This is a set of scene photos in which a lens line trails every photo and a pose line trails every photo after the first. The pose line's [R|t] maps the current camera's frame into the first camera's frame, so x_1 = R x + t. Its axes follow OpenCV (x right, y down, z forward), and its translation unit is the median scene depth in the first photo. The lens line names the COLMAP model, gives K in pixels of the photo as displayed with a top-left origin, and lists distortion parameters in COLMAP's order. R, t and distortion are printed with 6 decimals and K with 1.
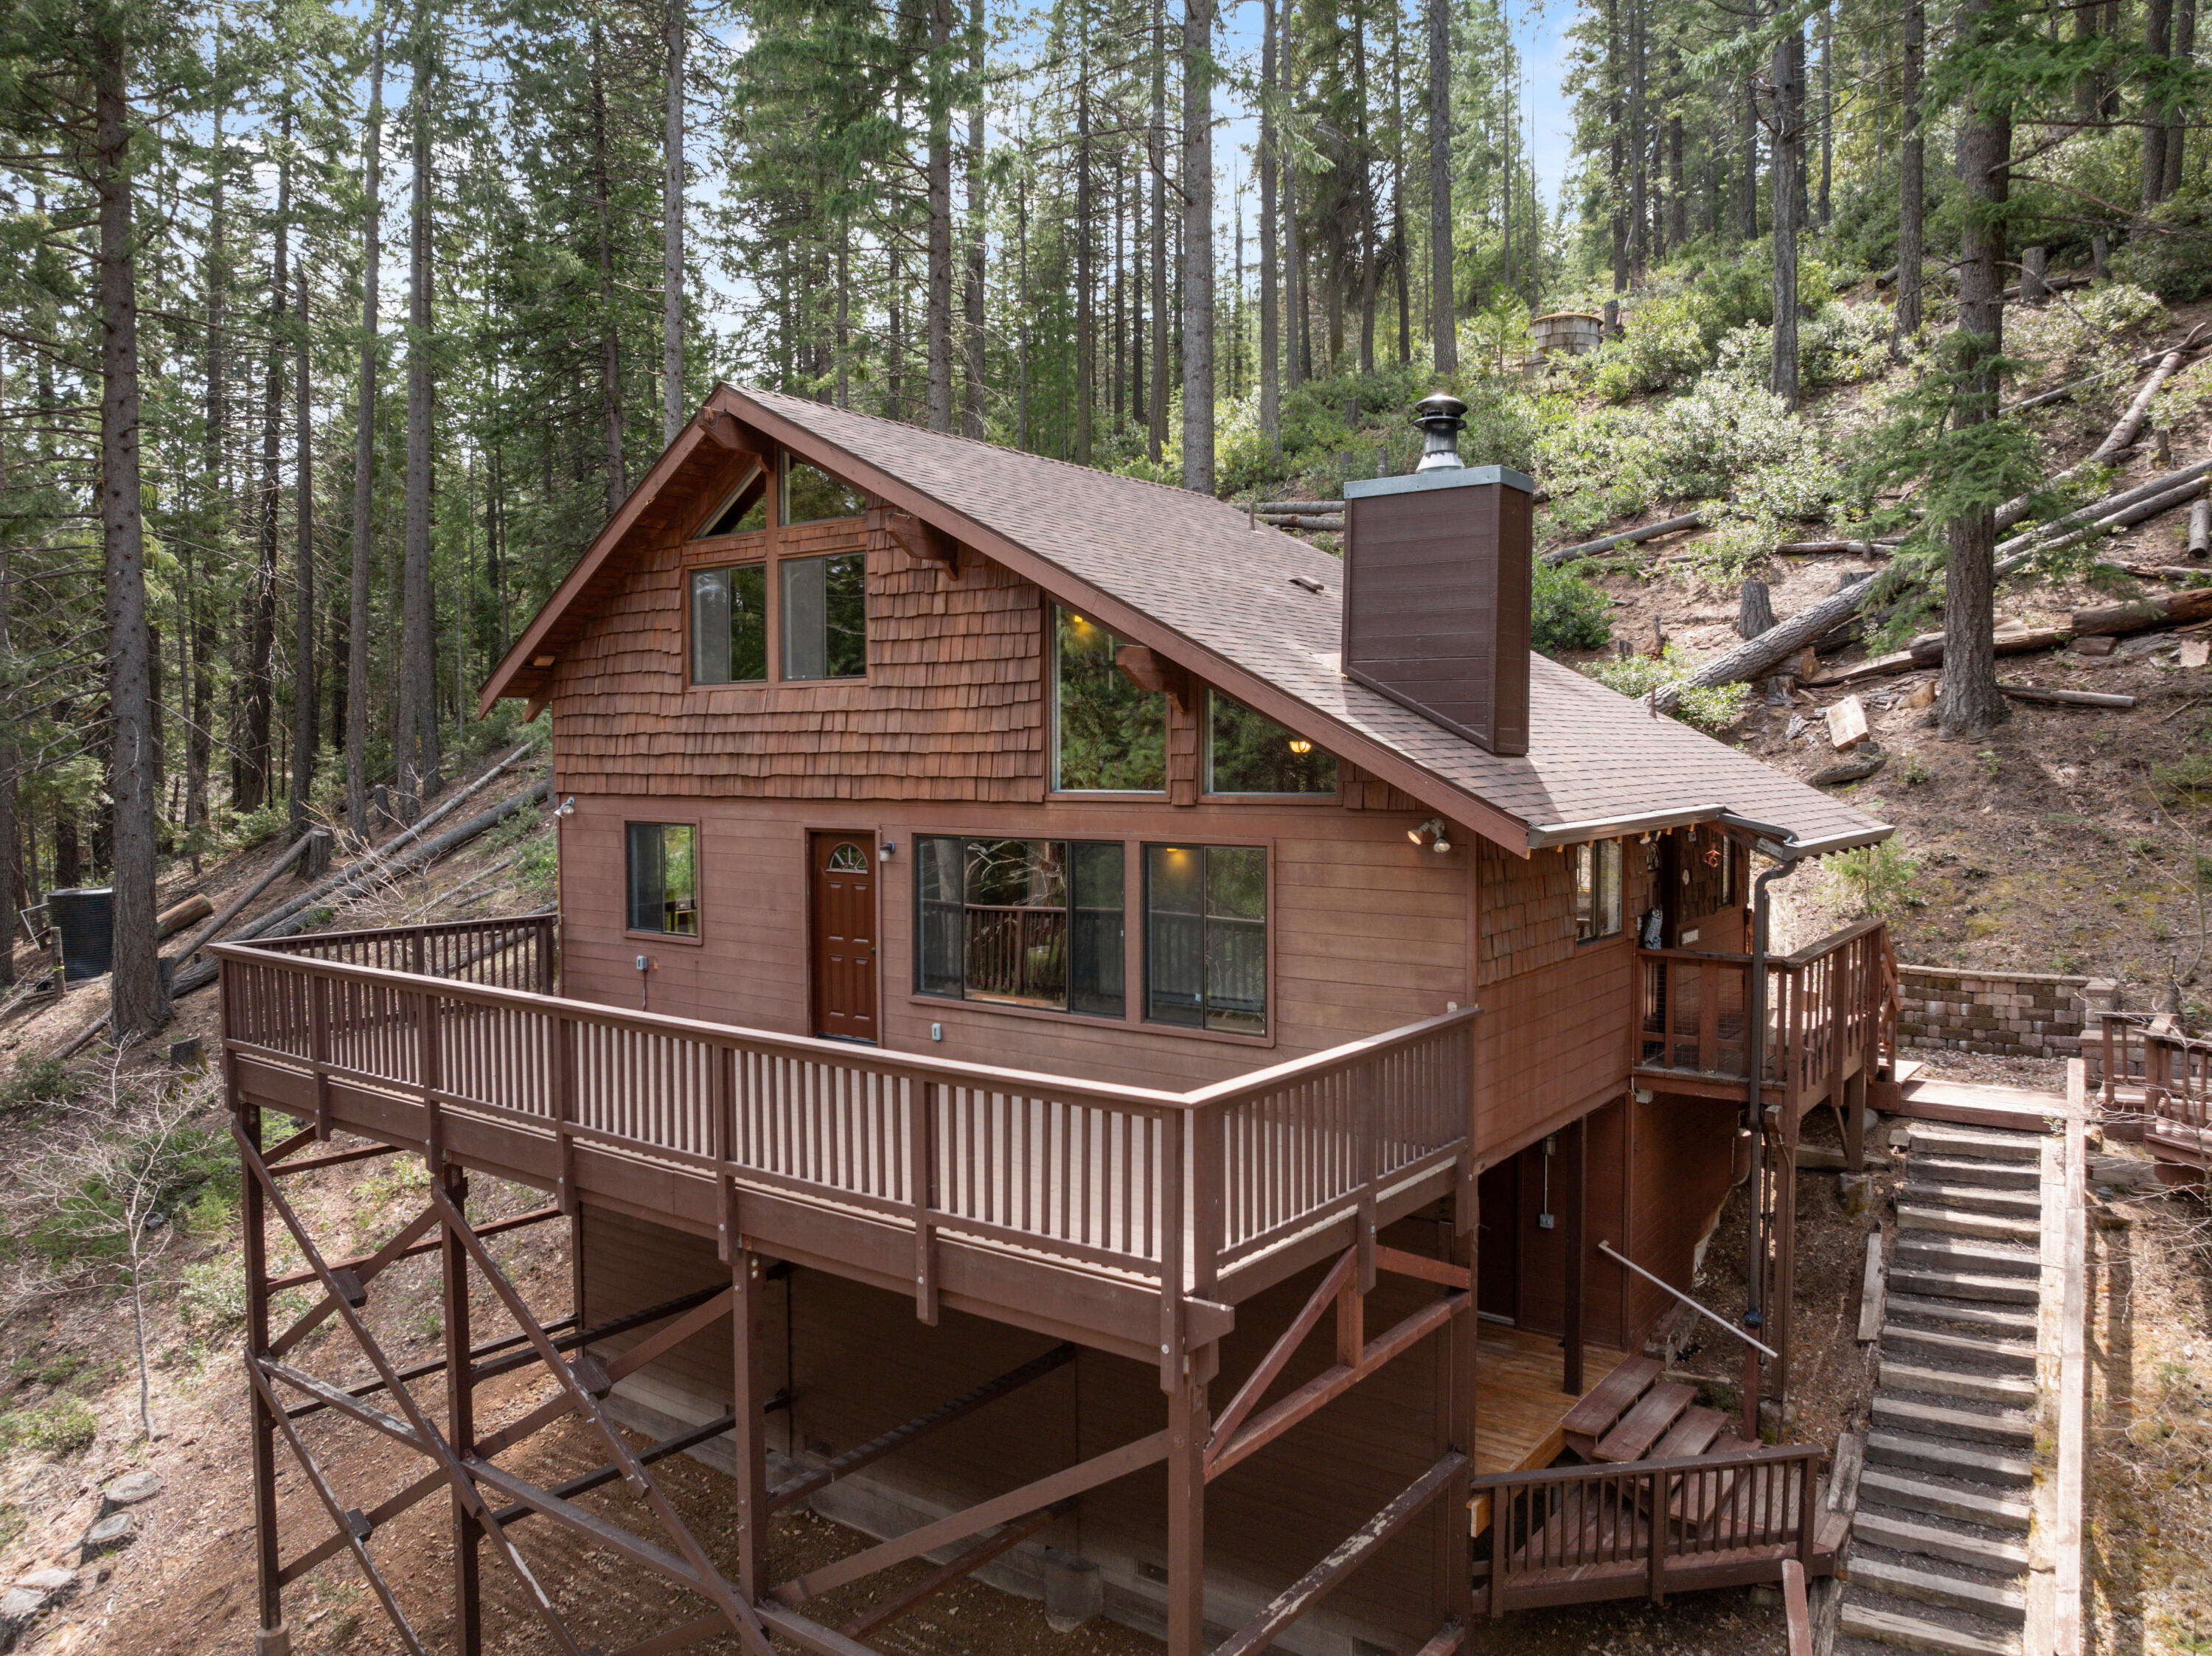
lens RADIAL K [[1560.5, 0, 1109.7], [0, 1560.5, 812.8], [0, 0, 1]] dist [-0.054168, 0.023883]
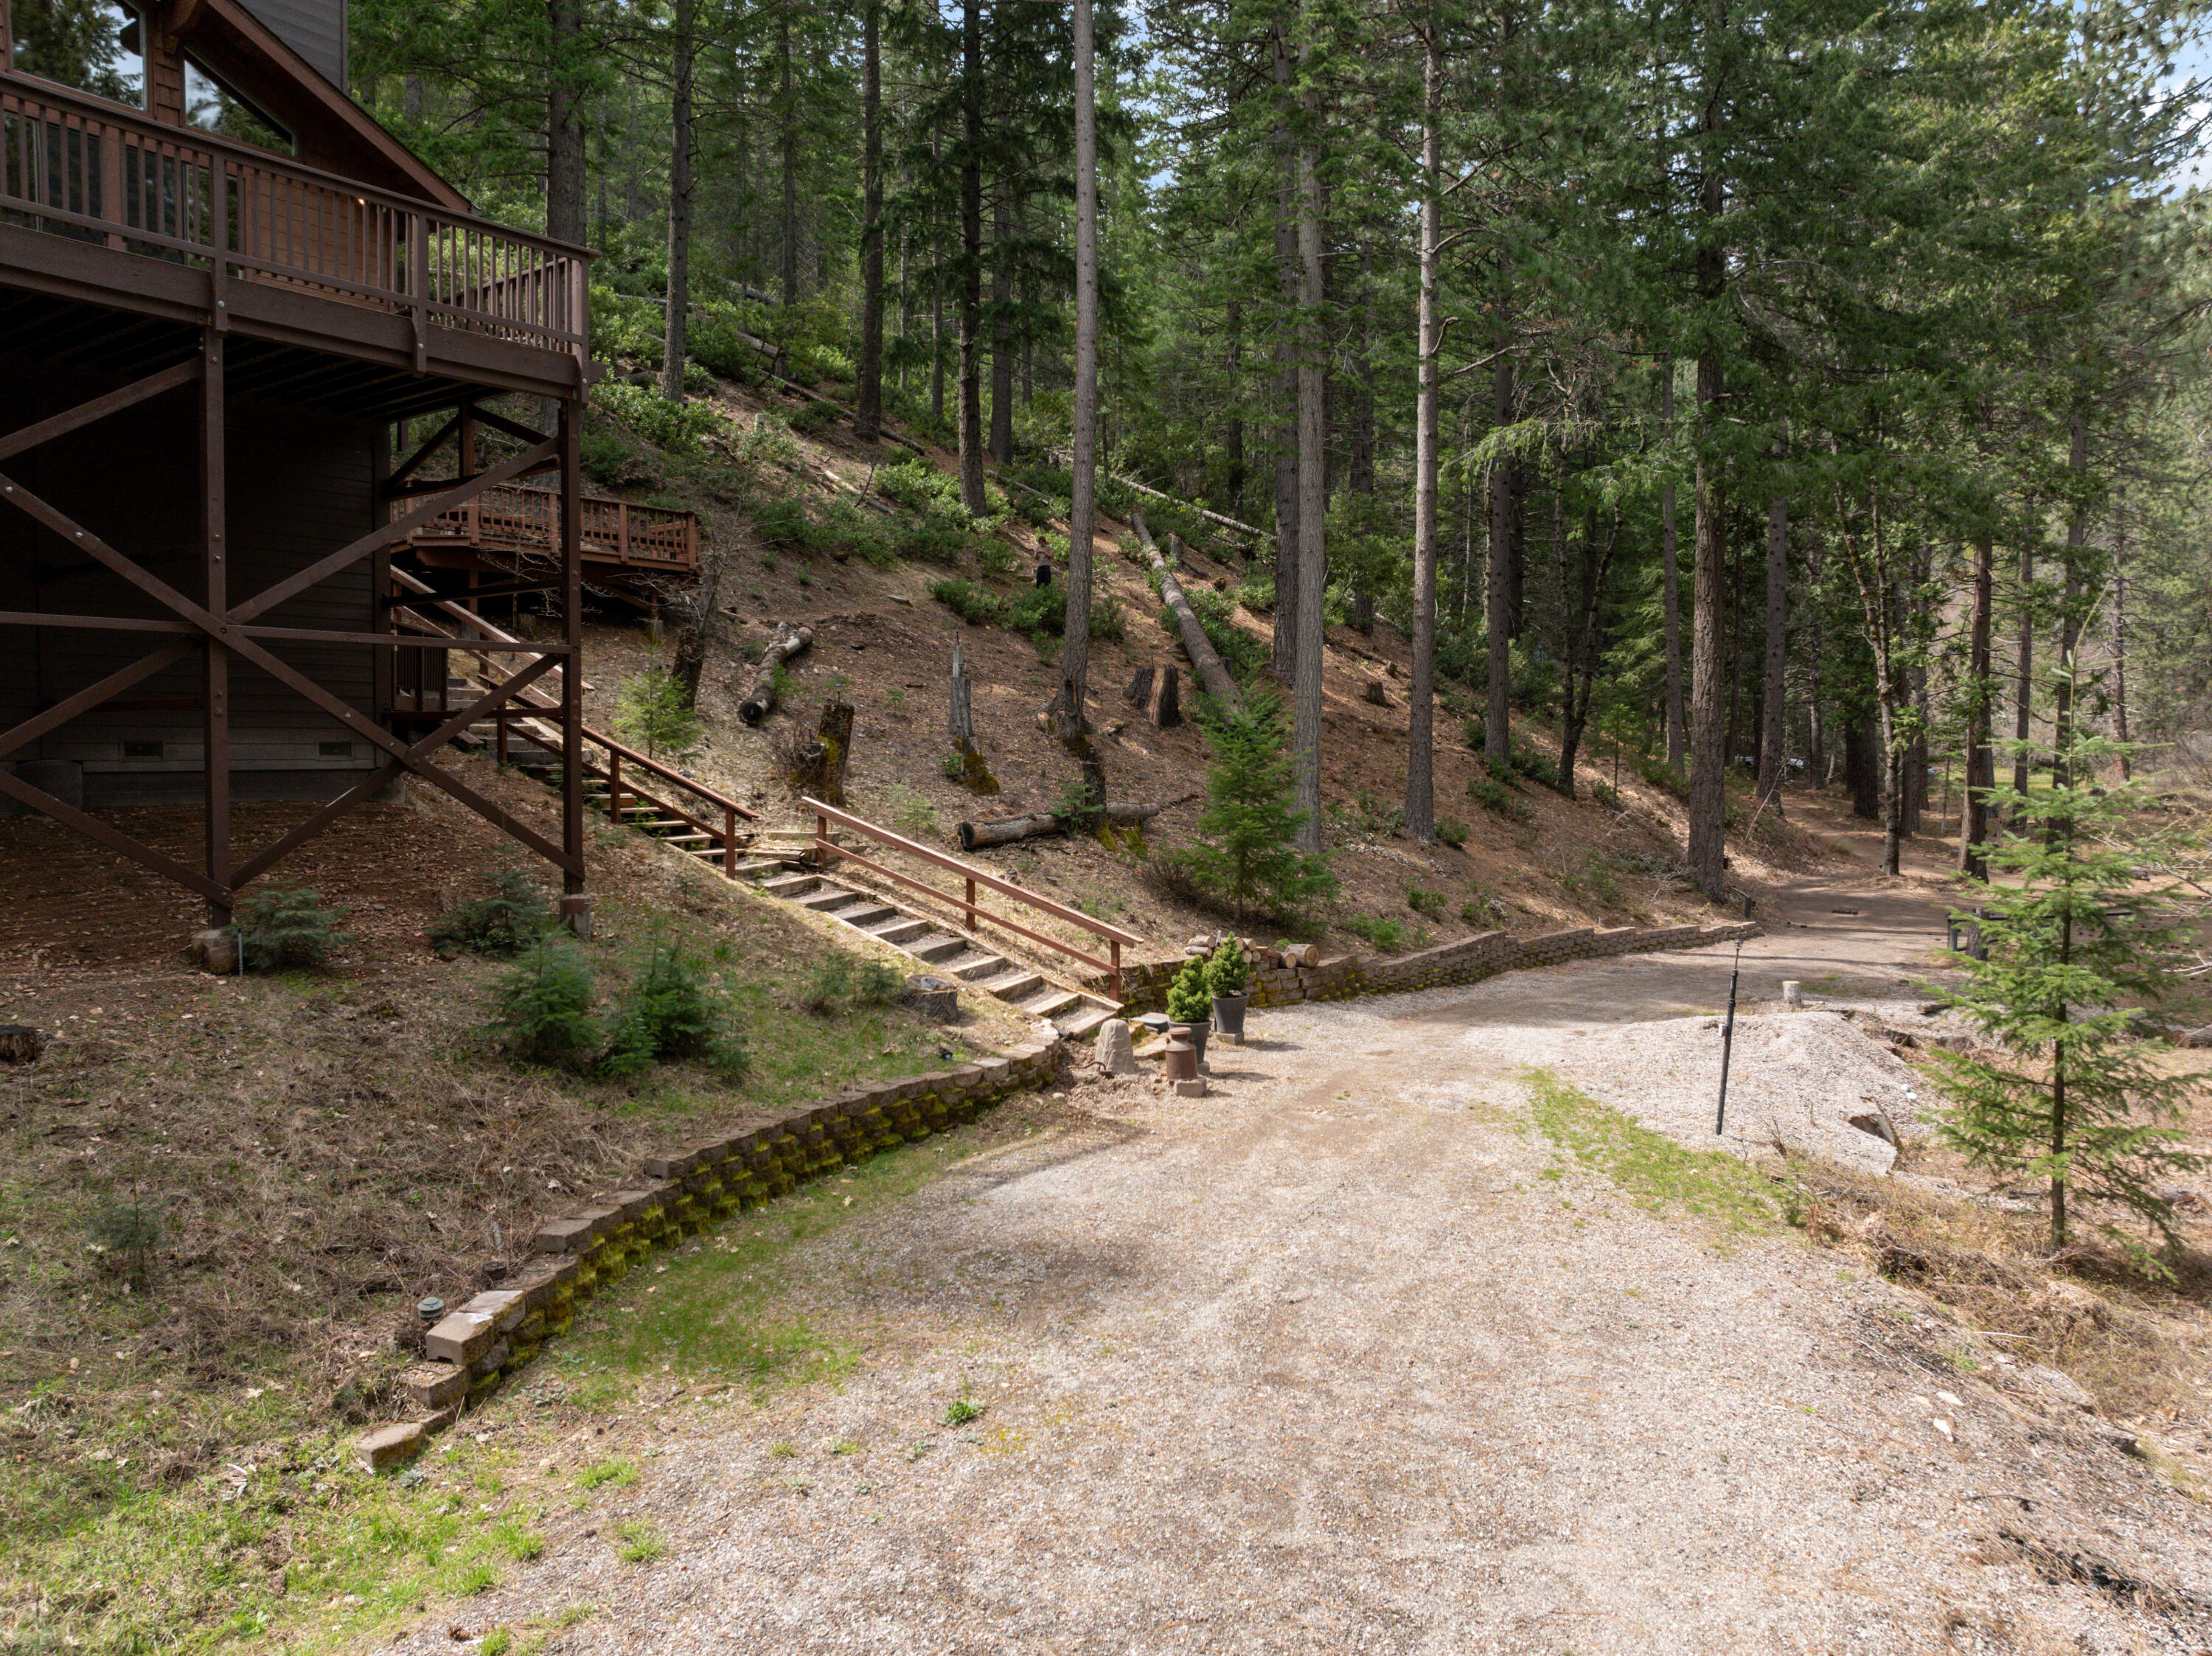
lens RADIAL K [[1560.5, 0, 1110.3], [0, 1560.5, 823.1], [0, 0, 1]] dist [-0.054168, 0.023883]
pose [[-0.019035, -0.043276, 0.998882, -0.940115], [0.036954, 0.998350, 0.043957, 0.407601], [-0.999136, 0.037749, -0.017404, 0.194154]]
